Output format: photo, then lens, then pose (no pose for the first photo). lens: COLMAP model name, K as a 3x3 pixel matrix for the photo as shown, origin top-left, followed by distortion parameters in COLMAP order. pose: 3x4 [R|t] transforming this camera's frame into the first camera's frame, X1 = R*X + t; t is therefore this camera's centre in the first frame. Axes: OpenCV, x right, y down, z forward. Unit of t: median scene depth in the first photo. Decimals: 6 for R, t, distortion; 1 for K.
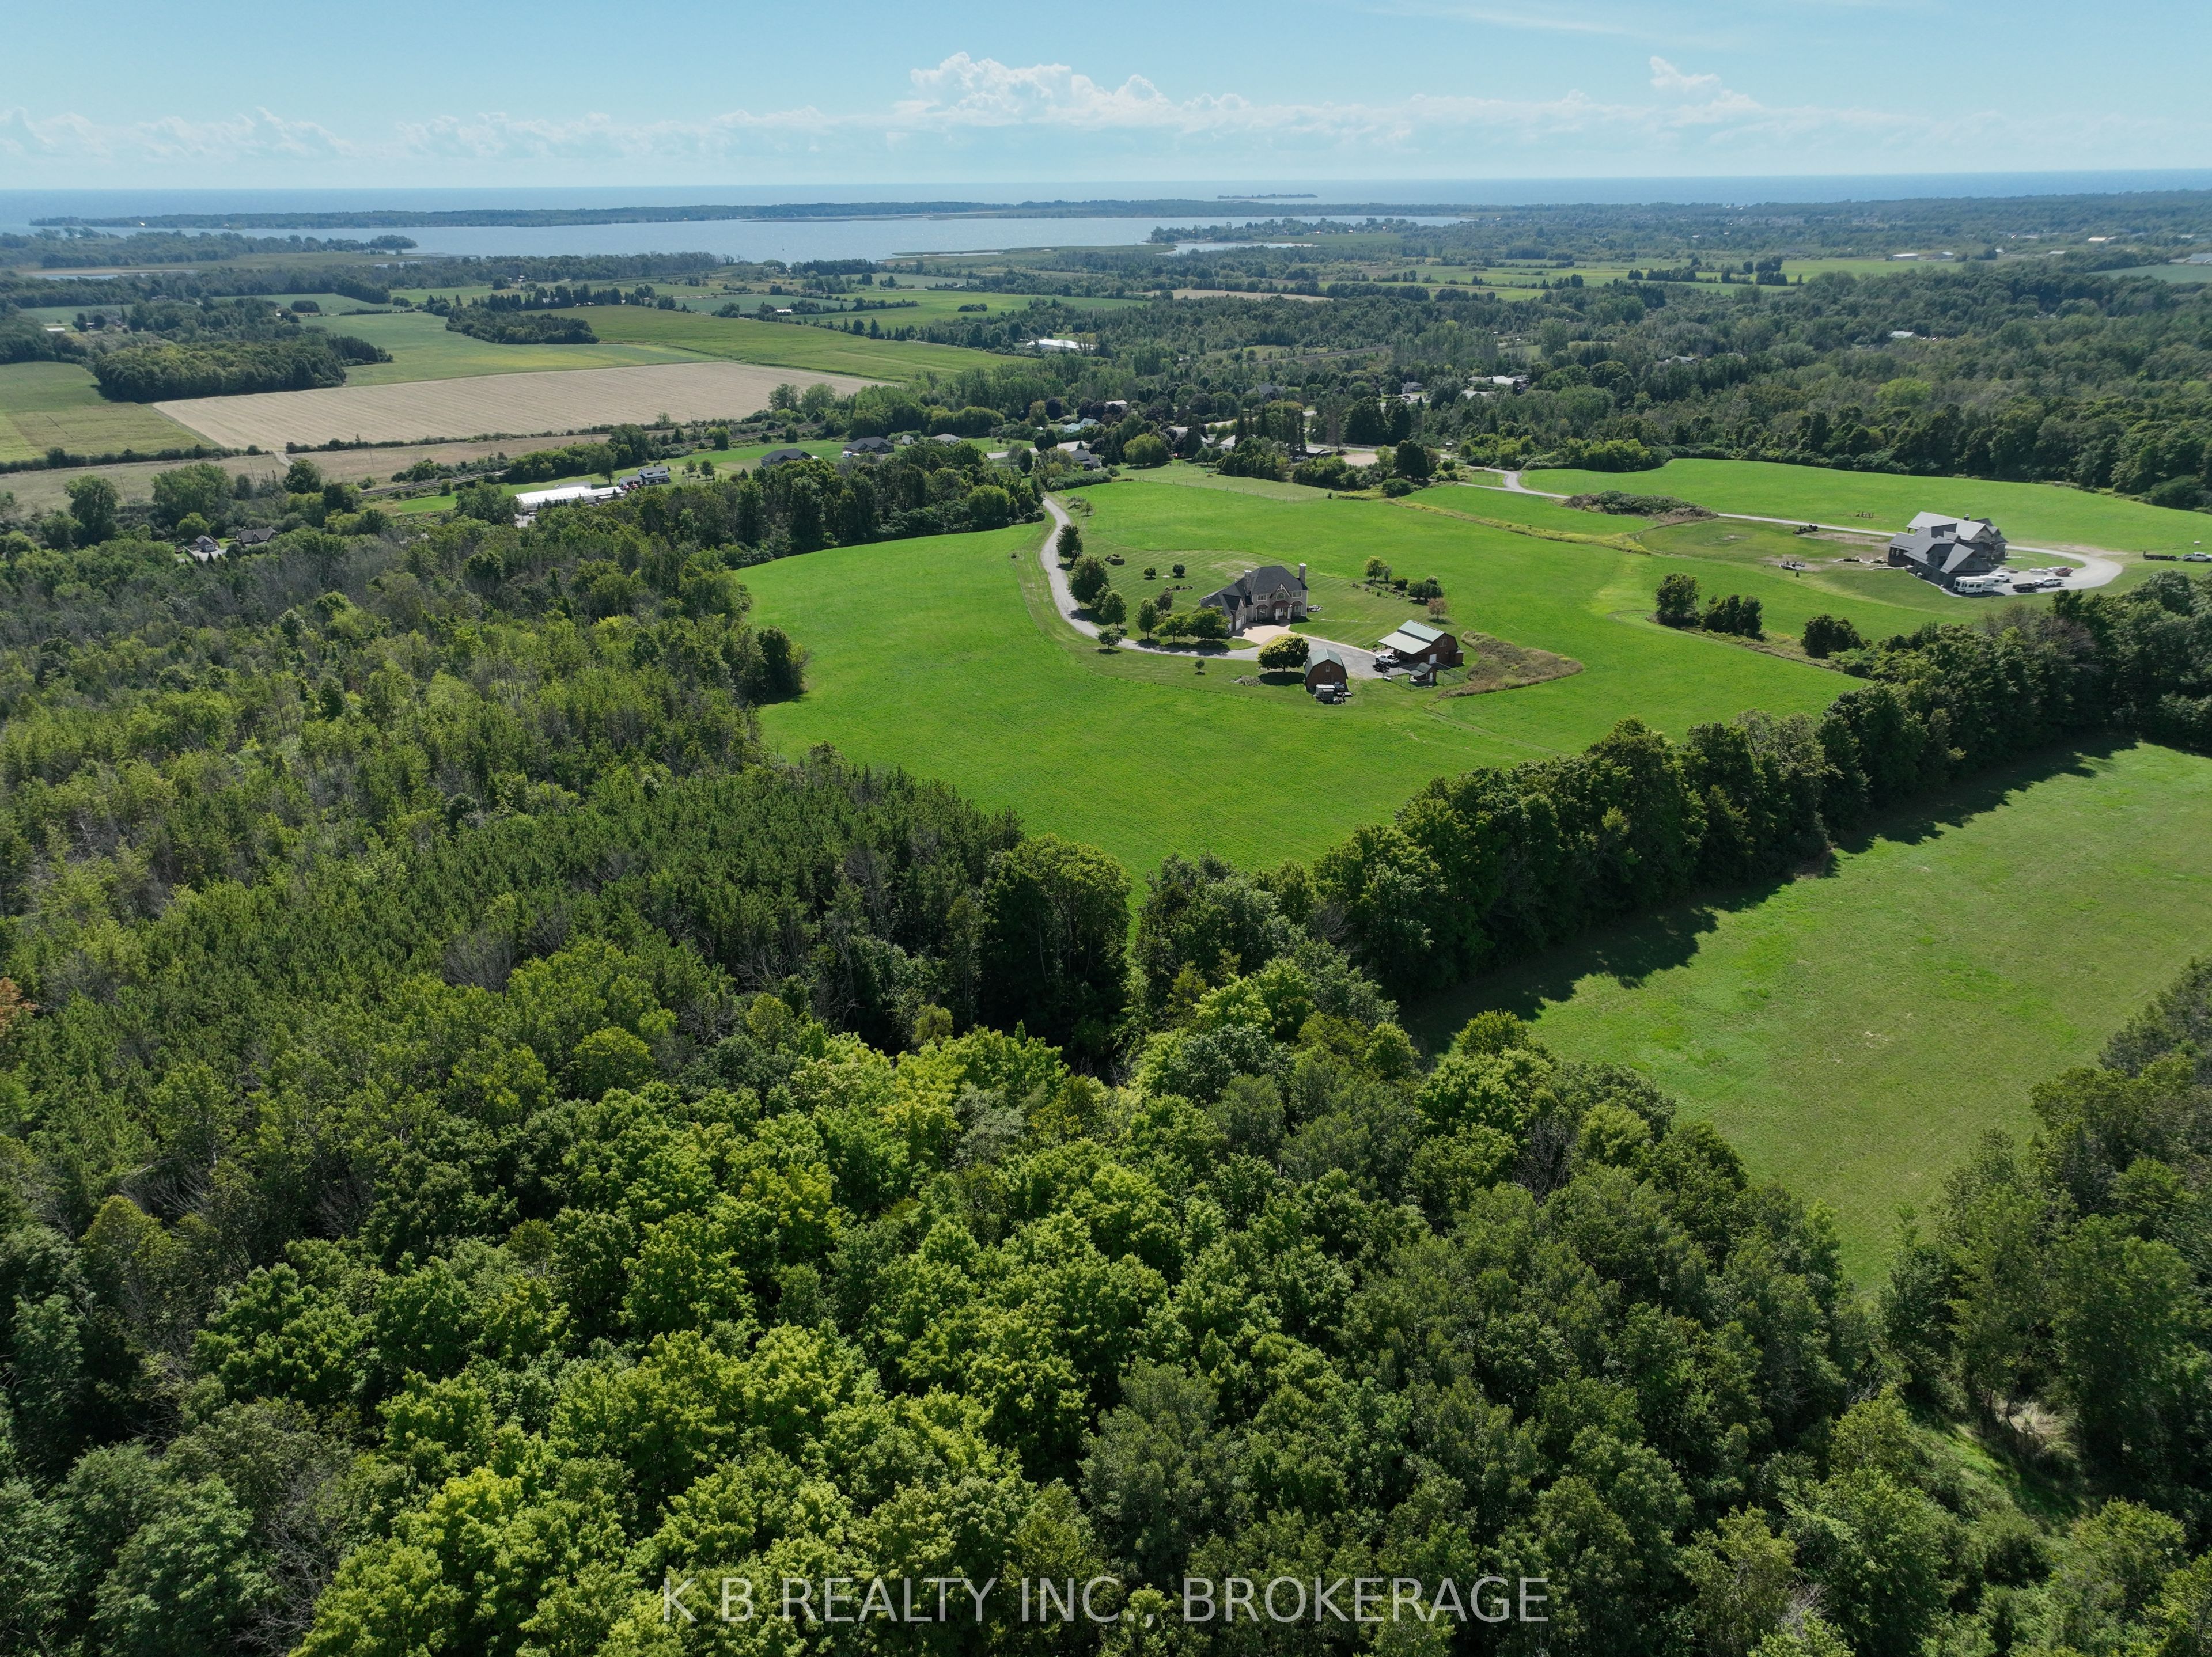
lens RADIAL K [[1561.6, 0, 1097.8], [0, 1561.6, 825.3], [0, 0, 1]] dist [-0.000708, 0.025739]
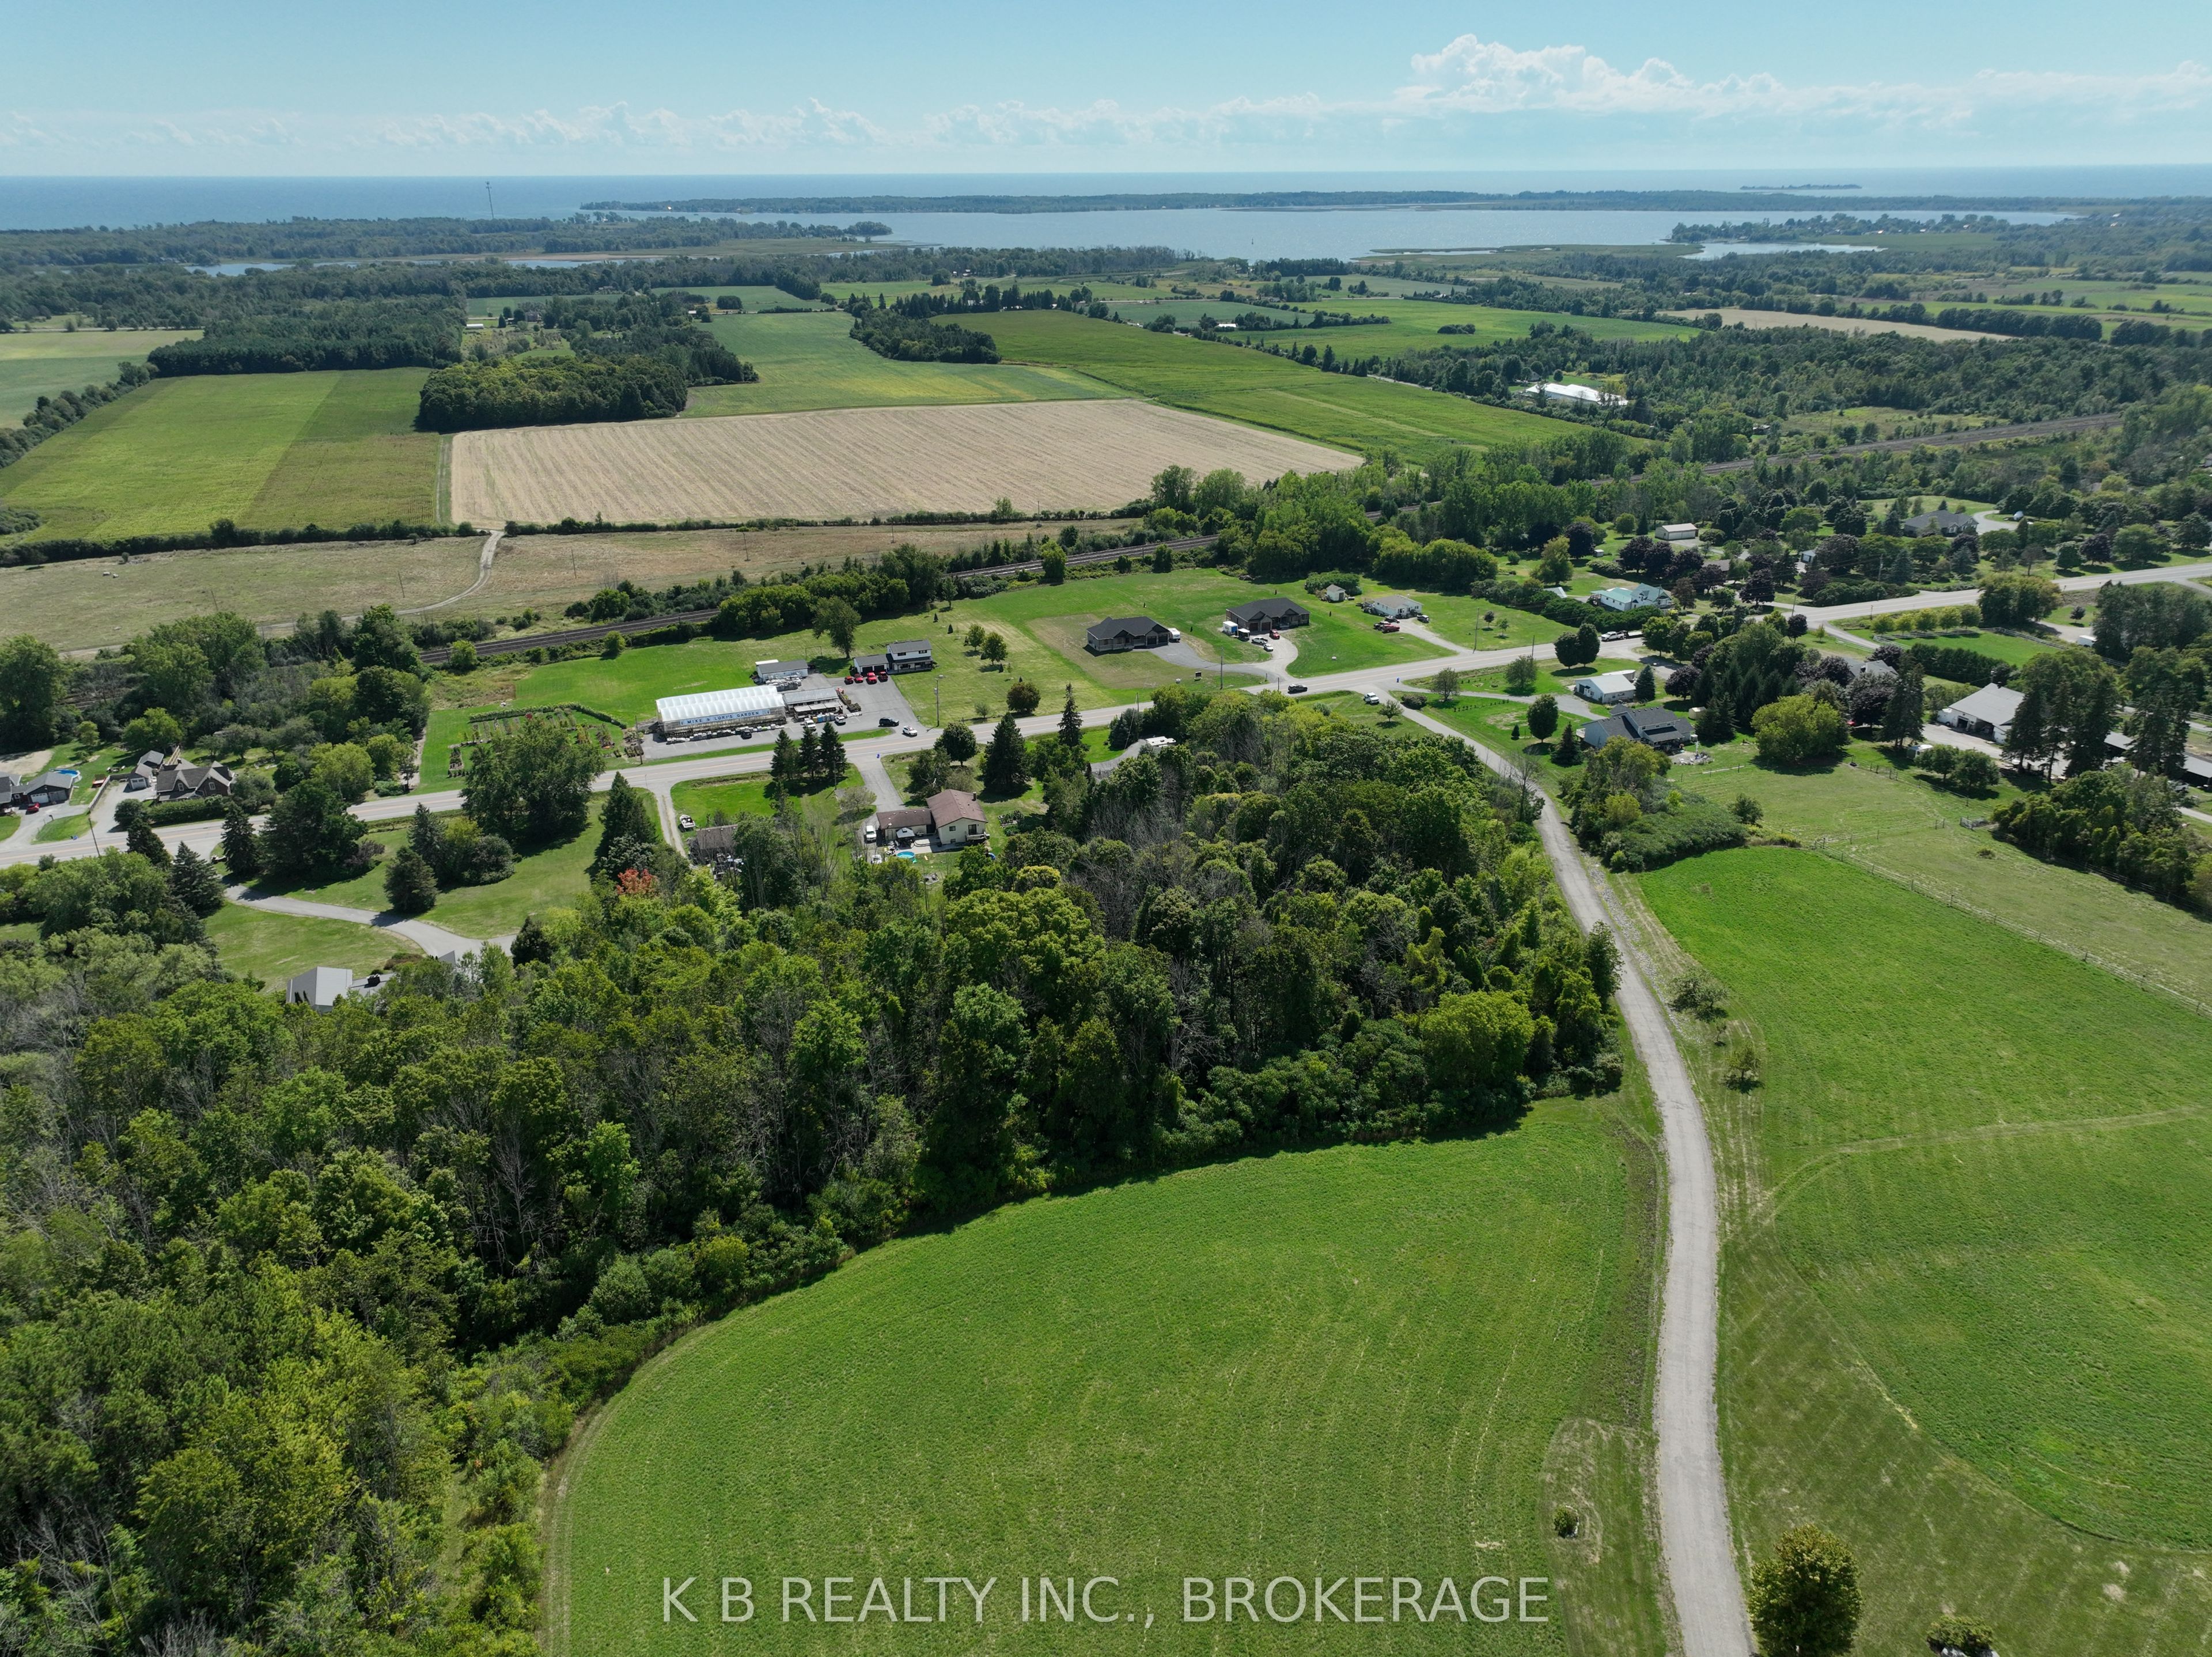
lens RADIAL K [[1561.6, 0, 1100.5], [0, 1561.6, 833.3], [0, 0, 1]] dist [-0.000708, 0.025739]
pose [[0.959375, 0.115997, -0.257184, -0.095225], [-0.113051, 0.993242, 0.026263, -0.368734], [0.258492, 0.003879, 0.966006, 0.880179]]
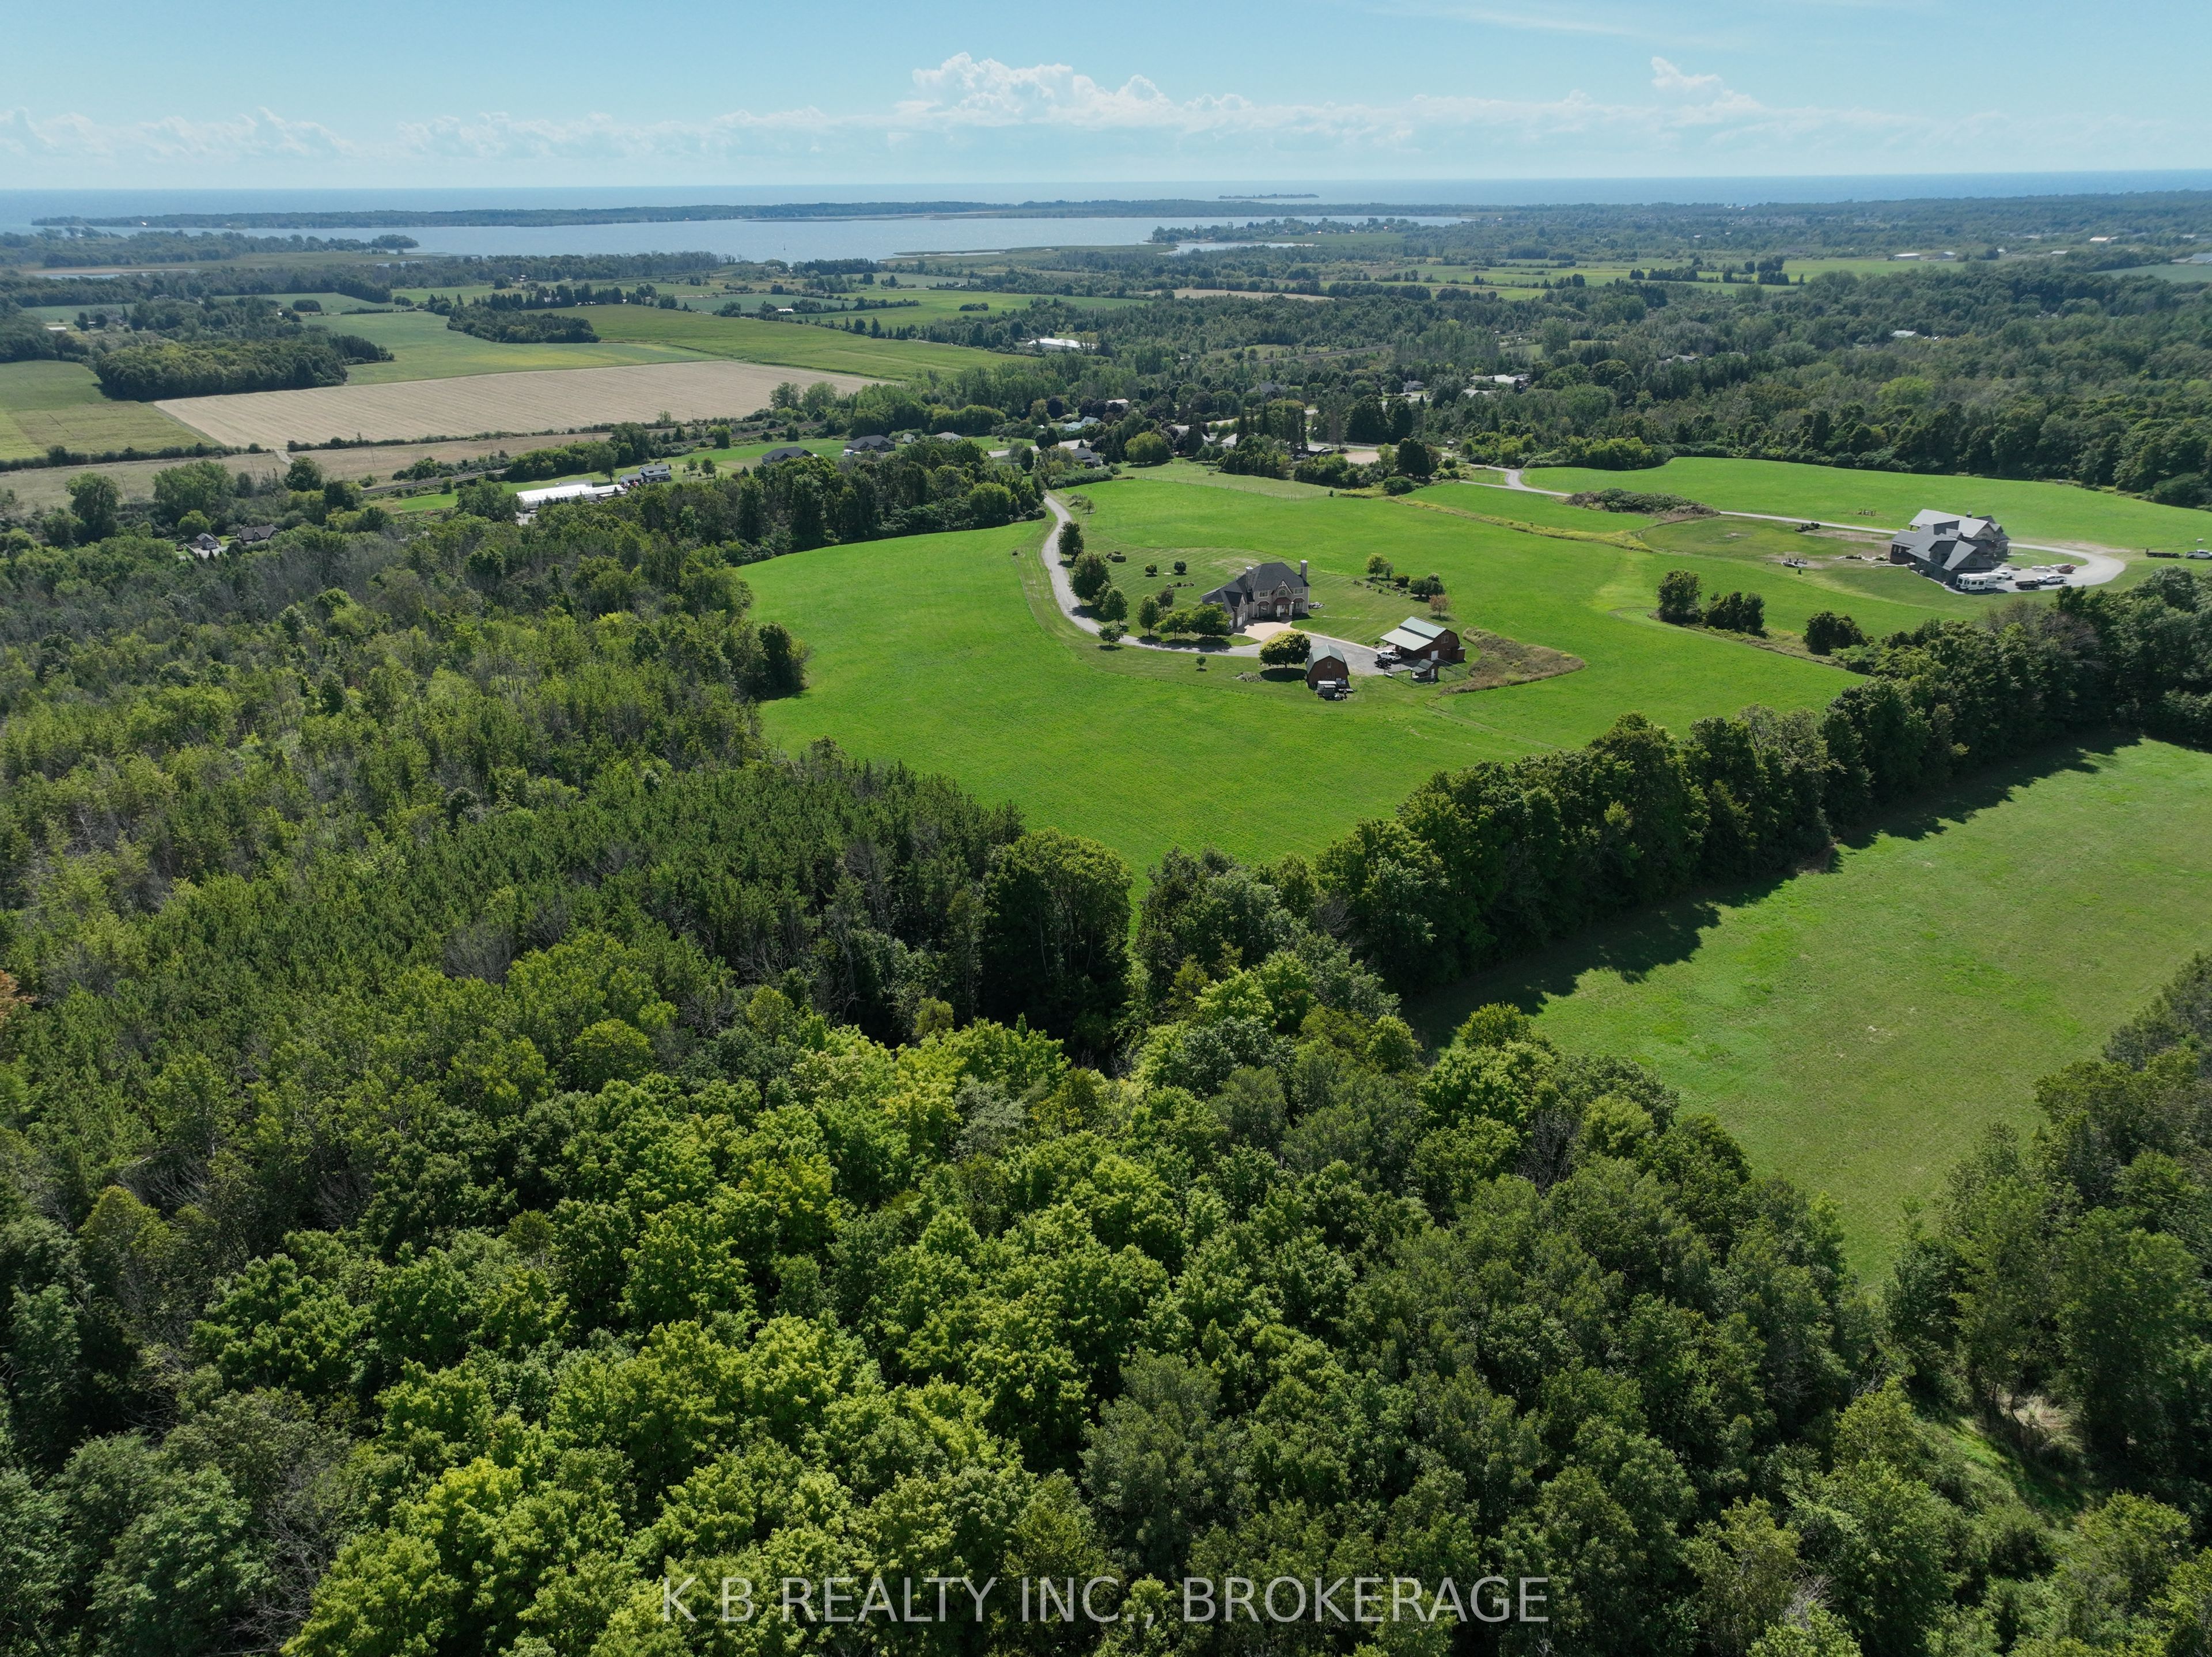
lens RADIAL K [[1561.6, 0, 1097.8], [0, 1561.6, 825.1], [0, 0, 1]] dist [-0.000708, 0.025739]
pose [[1.000000, 0.000561, -0.000655, -0.000070], [-0.000561, 1.000000, -0.000212, 0.002159], [0.000655, 0.000212, 1.000000, 0.001186]]
